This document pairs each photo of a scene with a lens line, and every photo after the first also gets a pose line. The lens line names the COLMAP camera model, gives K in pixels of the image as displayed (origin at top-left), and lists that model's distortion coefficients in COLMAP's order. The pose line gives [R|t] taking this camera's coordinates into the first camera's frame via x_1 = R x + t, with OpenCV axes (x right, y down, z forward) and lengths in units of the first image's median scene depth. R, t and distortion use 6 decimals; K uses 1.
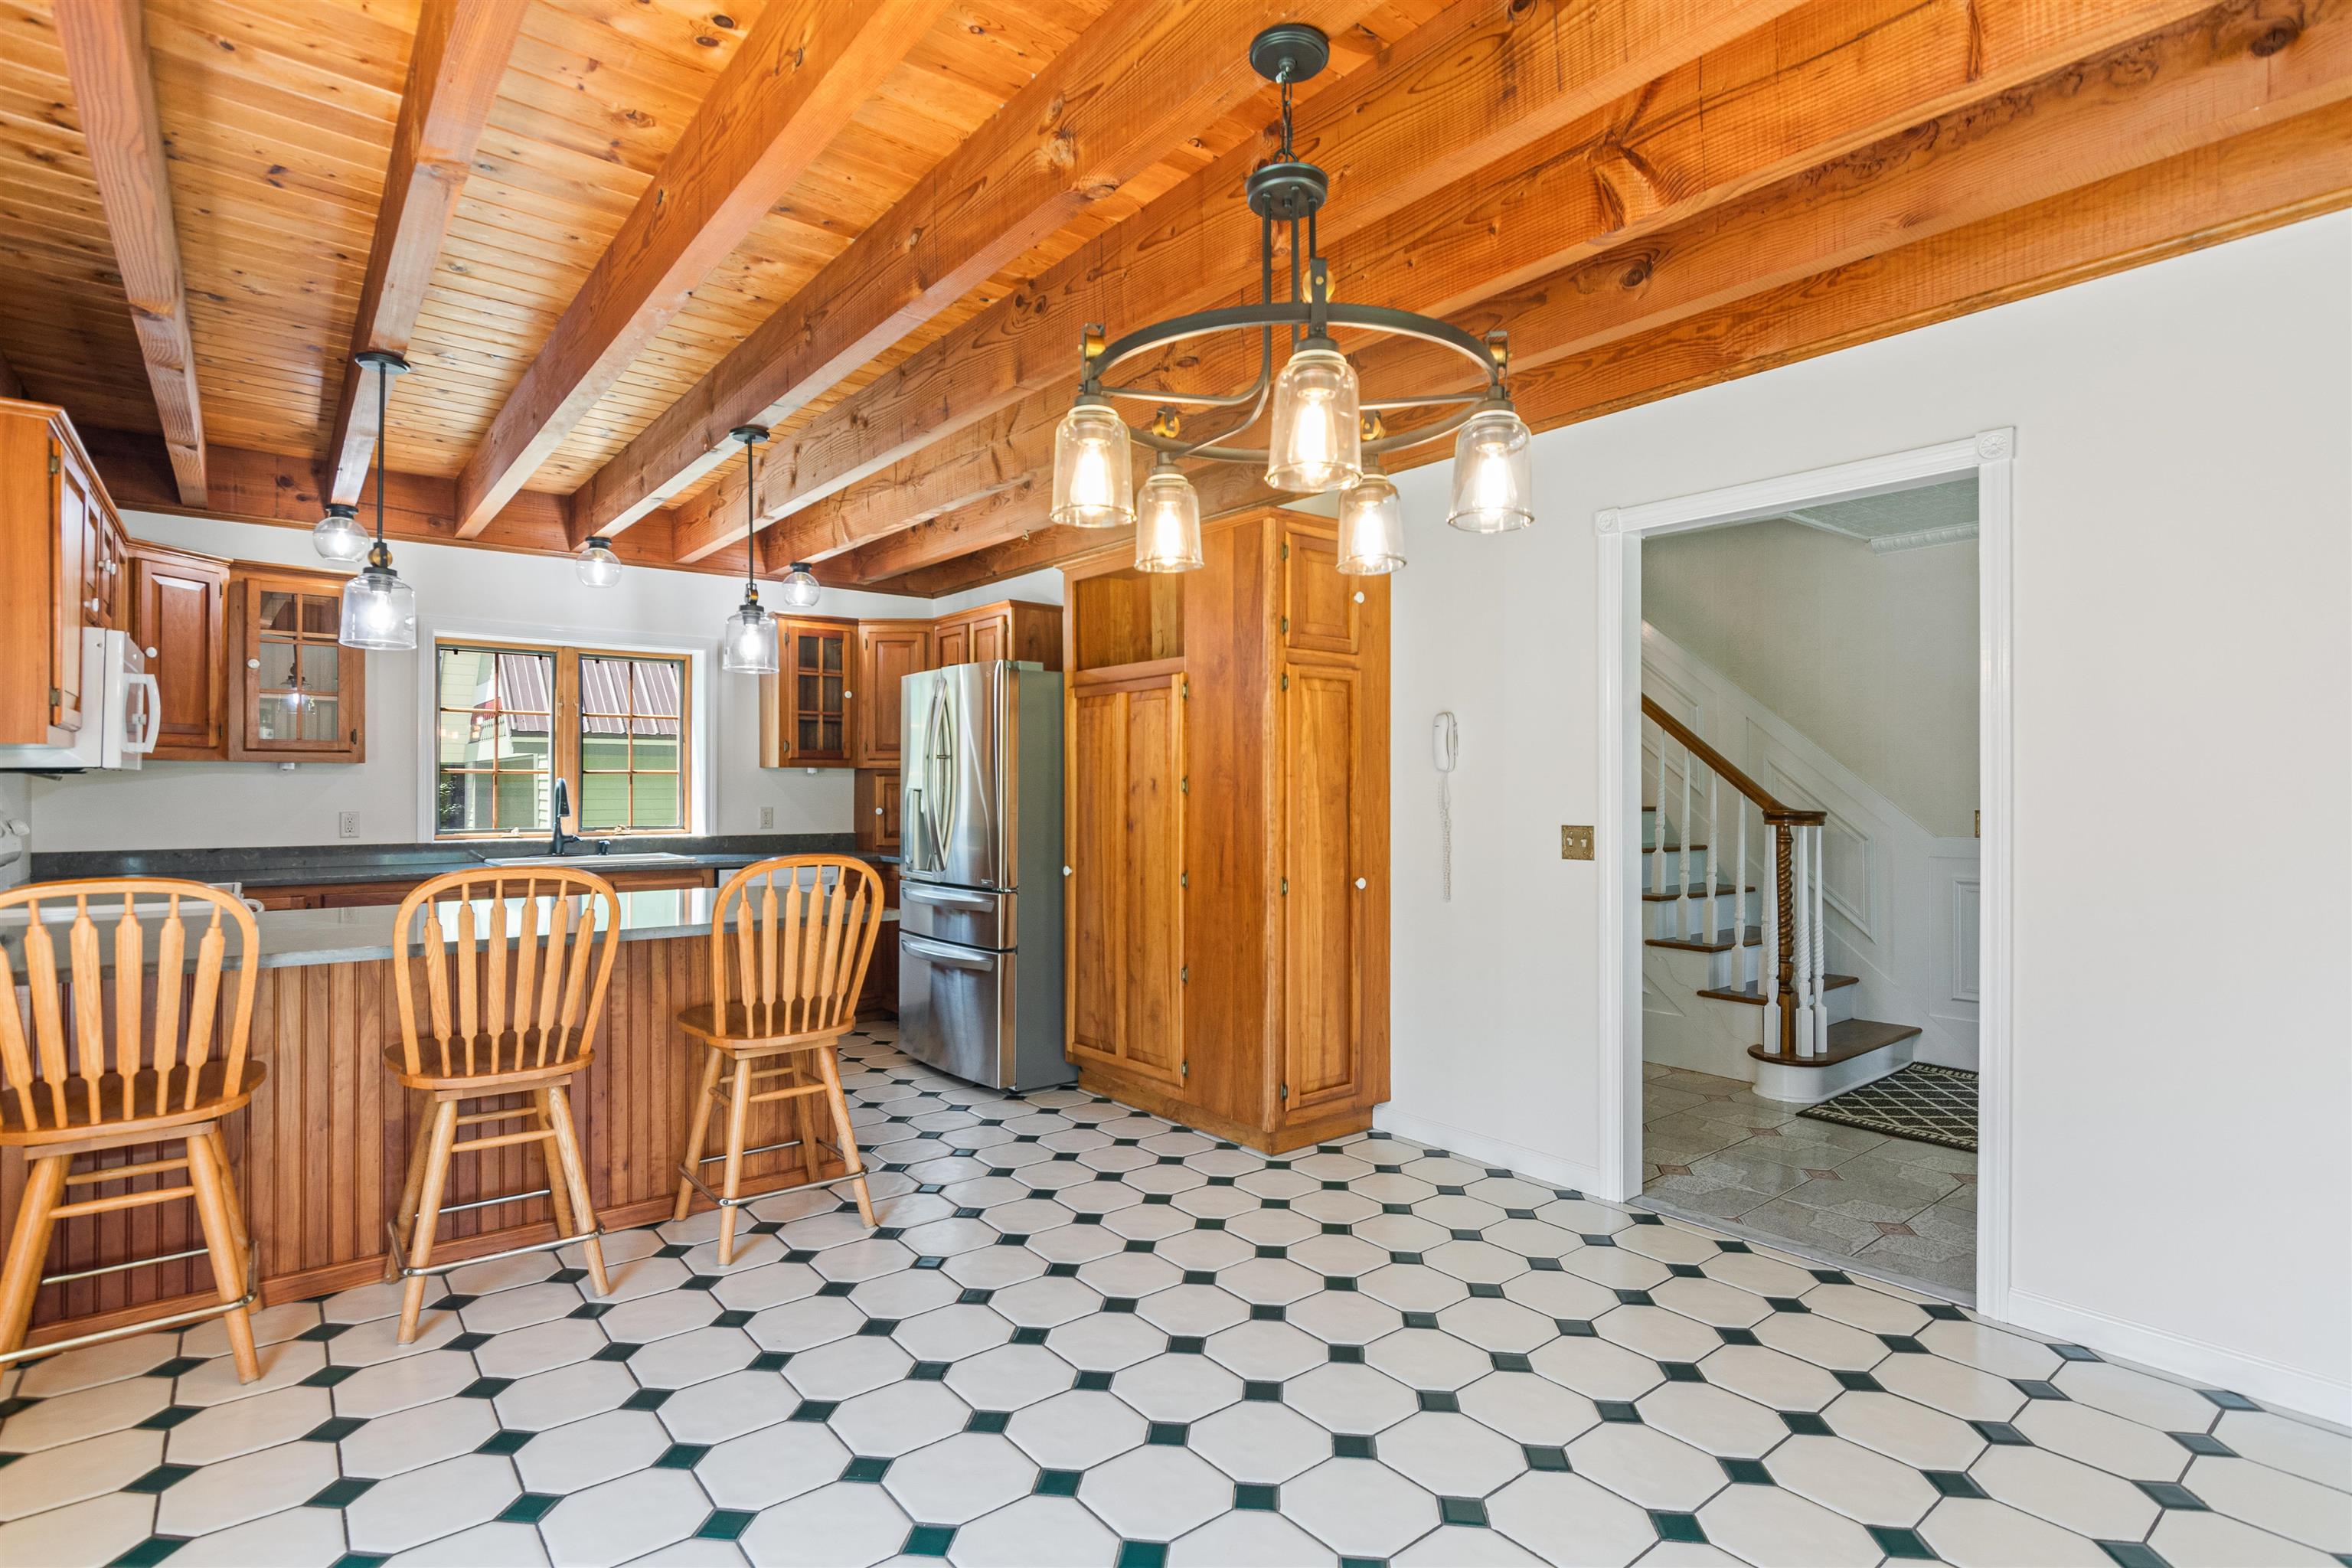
lens RADIAL K [[1124.9, 0, 1162.4], [0, 1124.9, 782.6], [0, 0, 1]] dist [-0.002137, 0.000733]
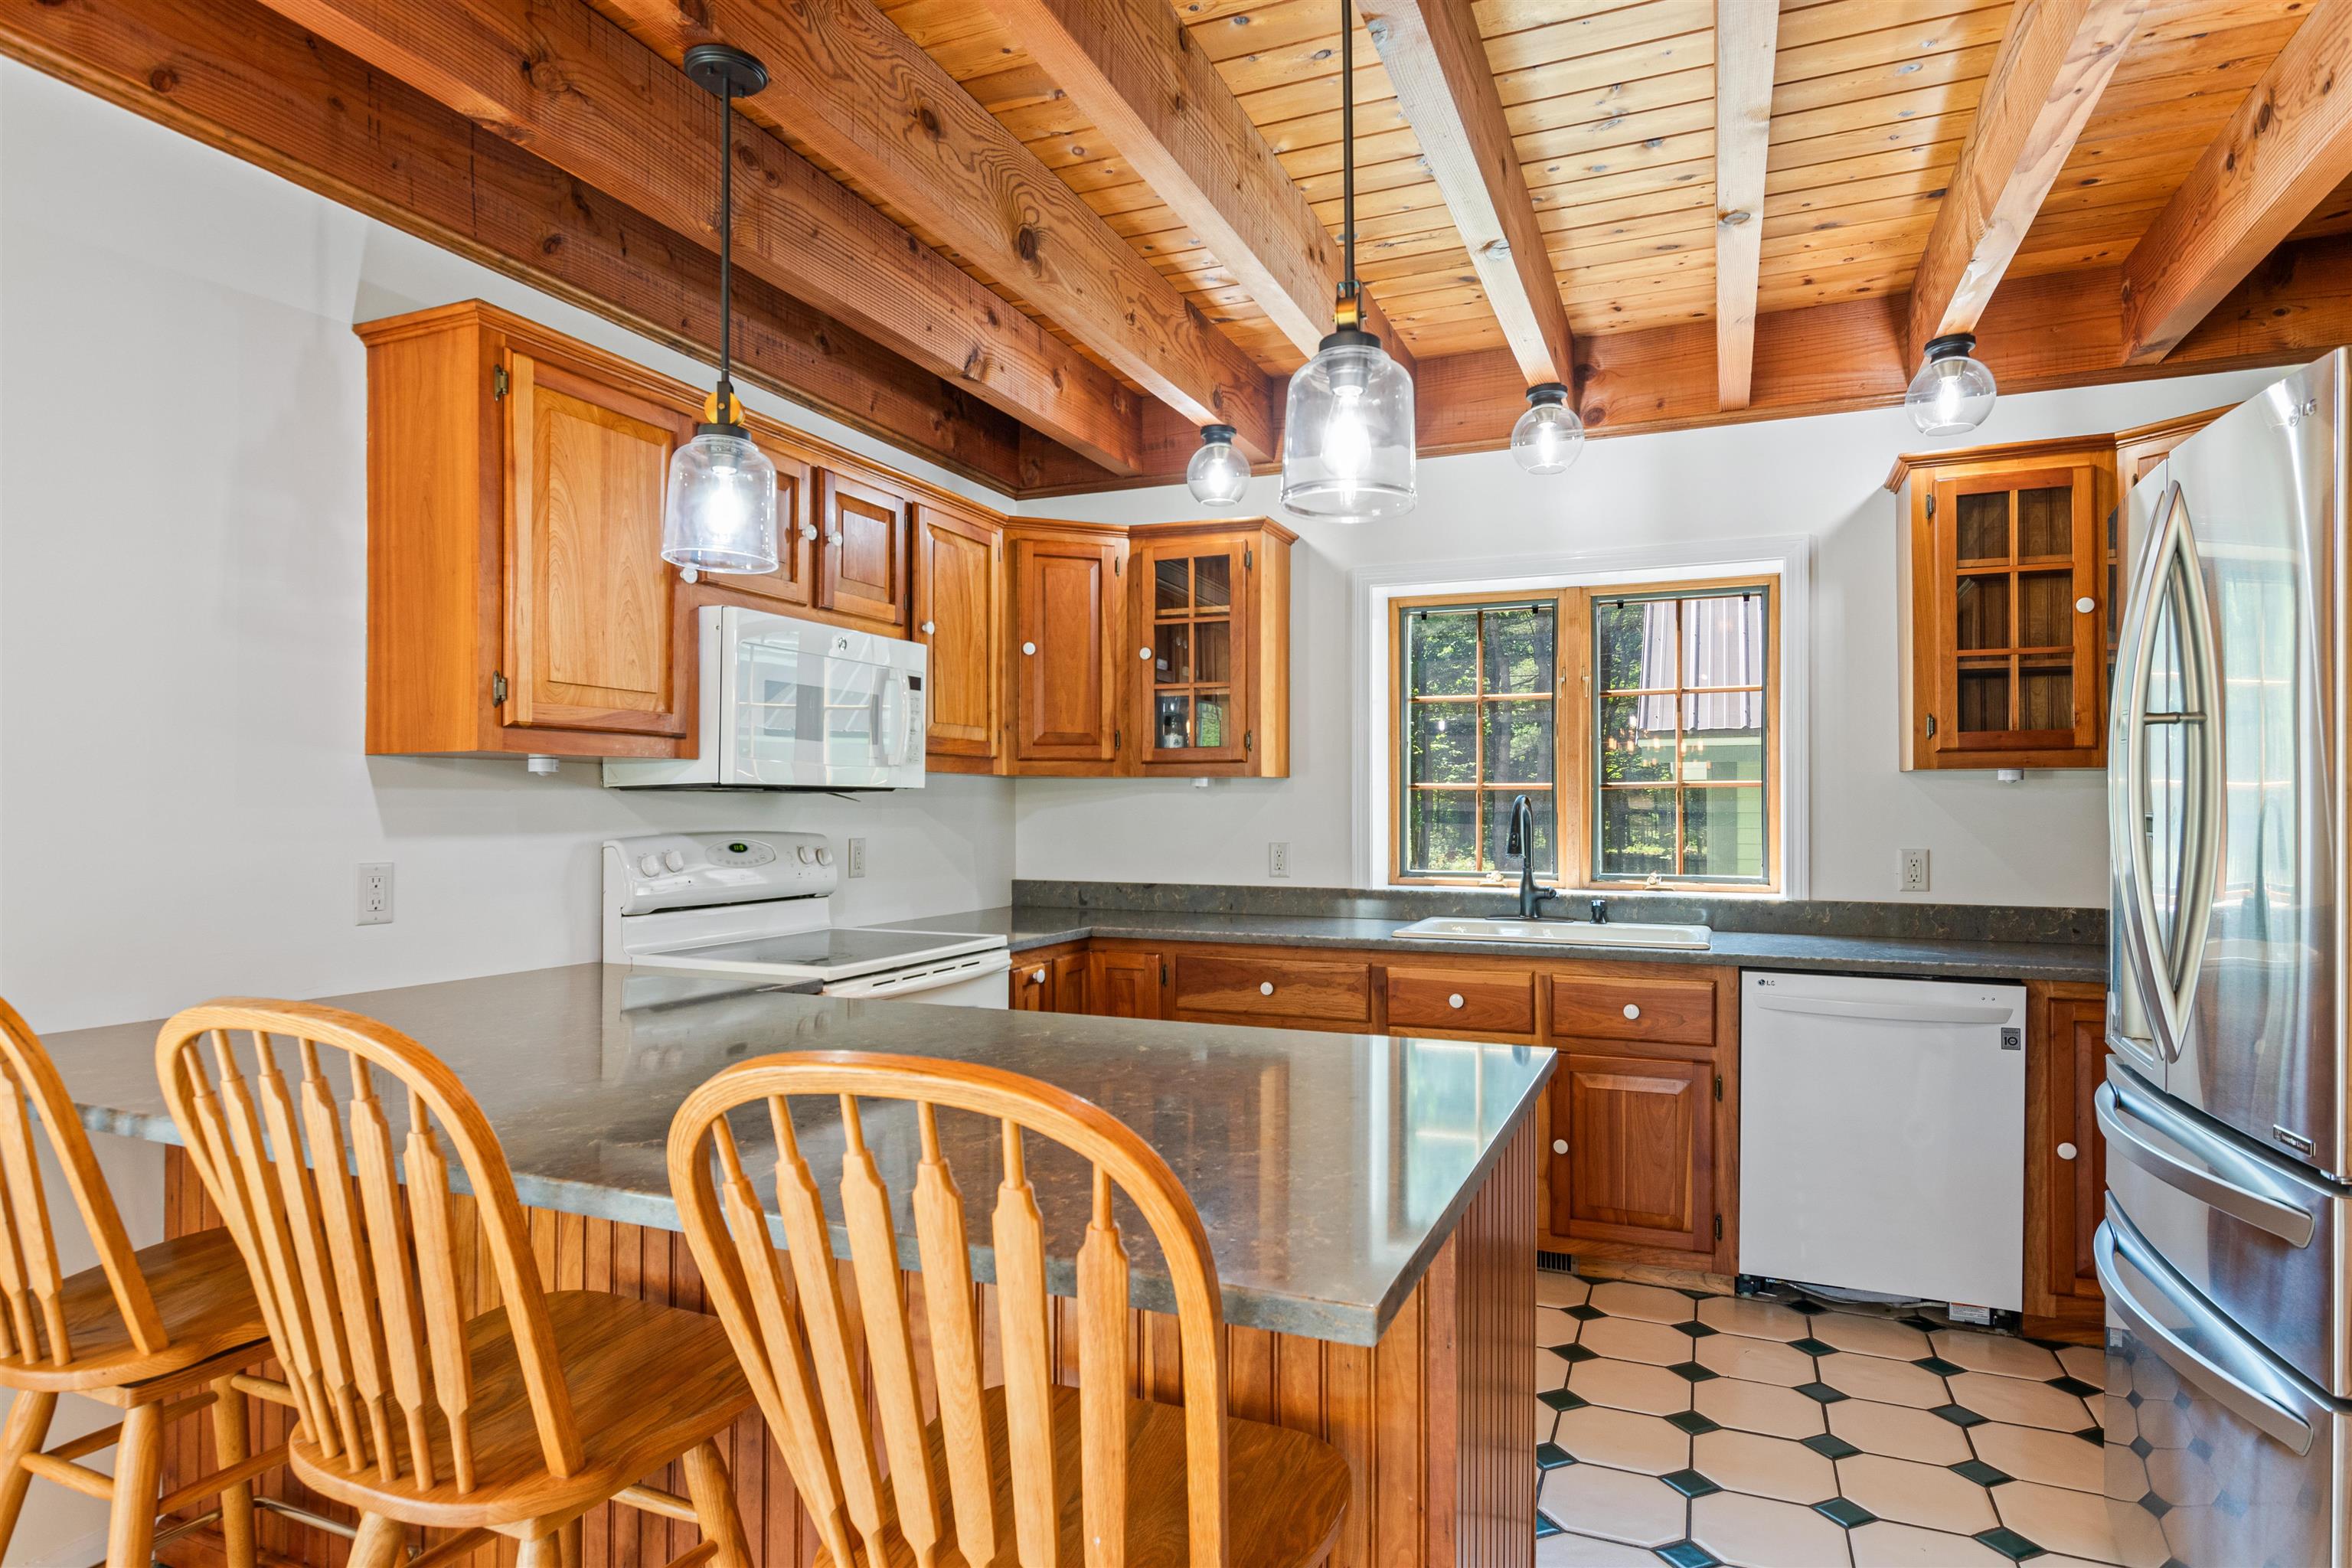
lens RADIAL K [[1276.5, 0, 1171.7], [0, 1276.5, 800.5], [0, 0, 1]] dist [-0.006789, 0.000552]
pose [[0.483897, -0.006310, -0.875102, -0.014893], [0.002665, 0.999980, -0.005736, 0.003247], [0.875121, 0.000443, 0.483904, 0.622541]]
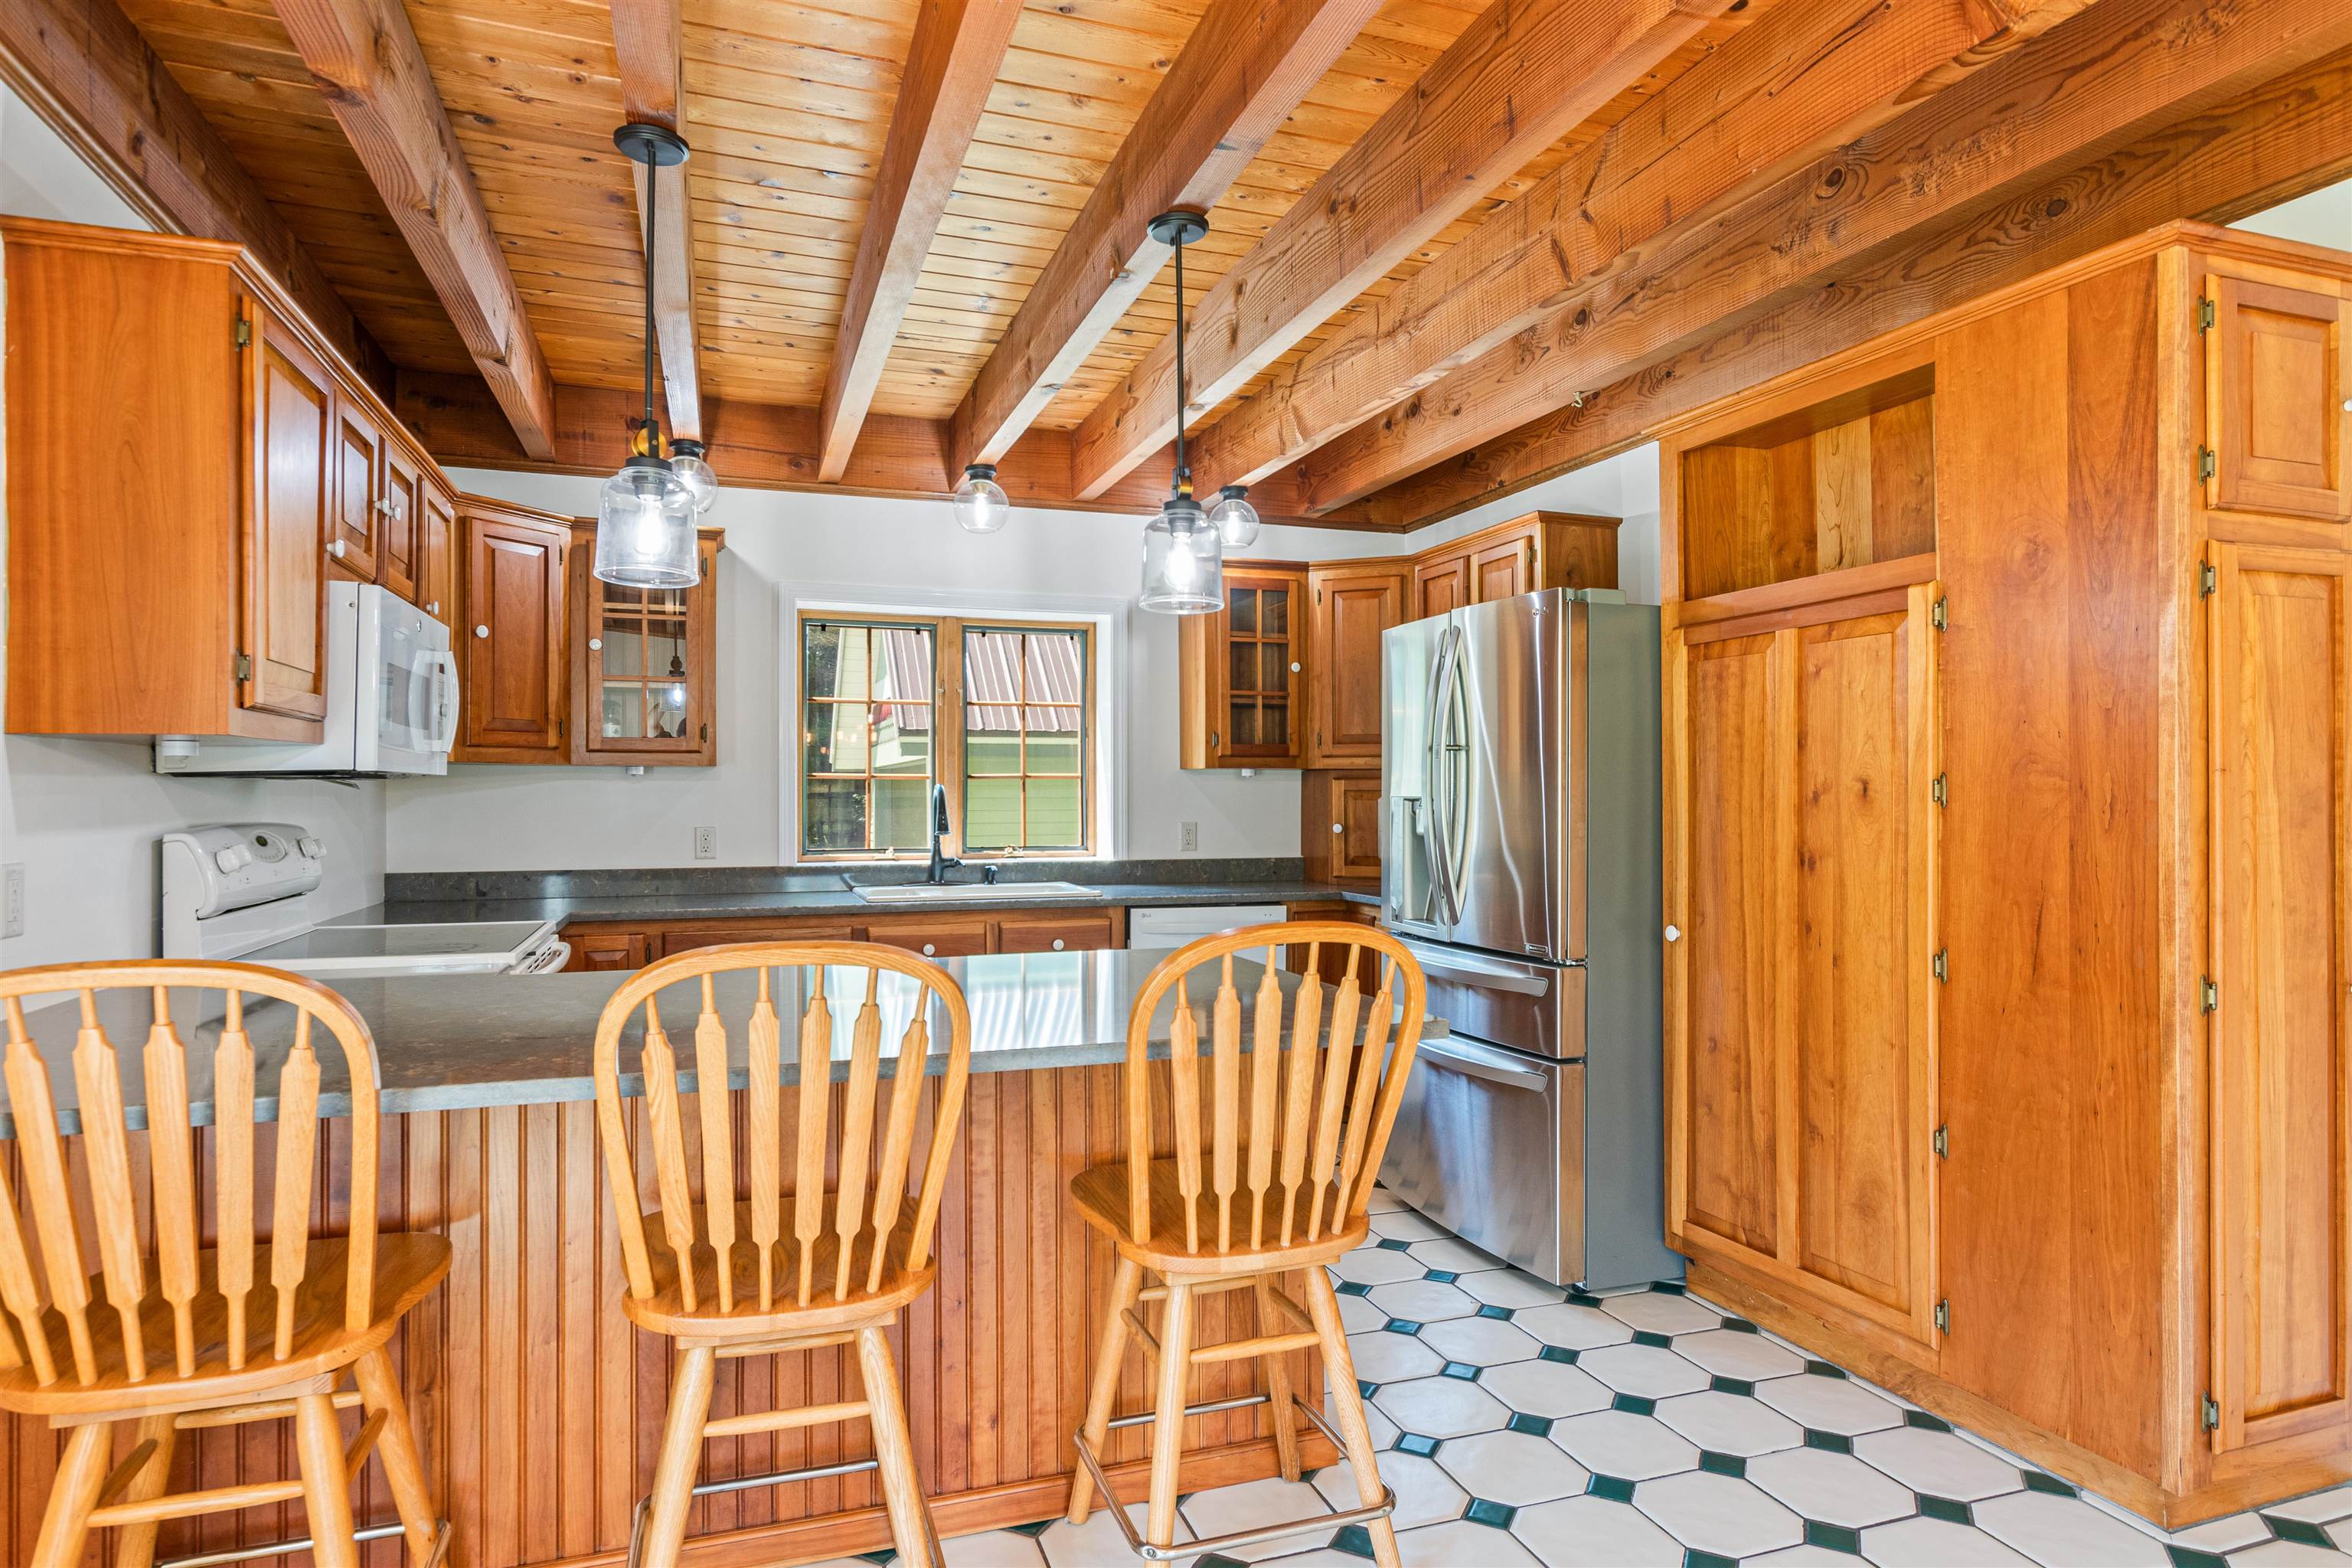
lens RADIAL K [[1276.5, 0, 1178.3], [0, 1276.5, 792.4], [0, 0, 1]] dist [-0.006789, 0.000552]
pose [[0.944862, -0.002722, -0.327459, -0.118068], [0.003262, 0.999994, 0.001100, 0.001507], [0.327454, -0.002108, 0.944865, 0.287334]]
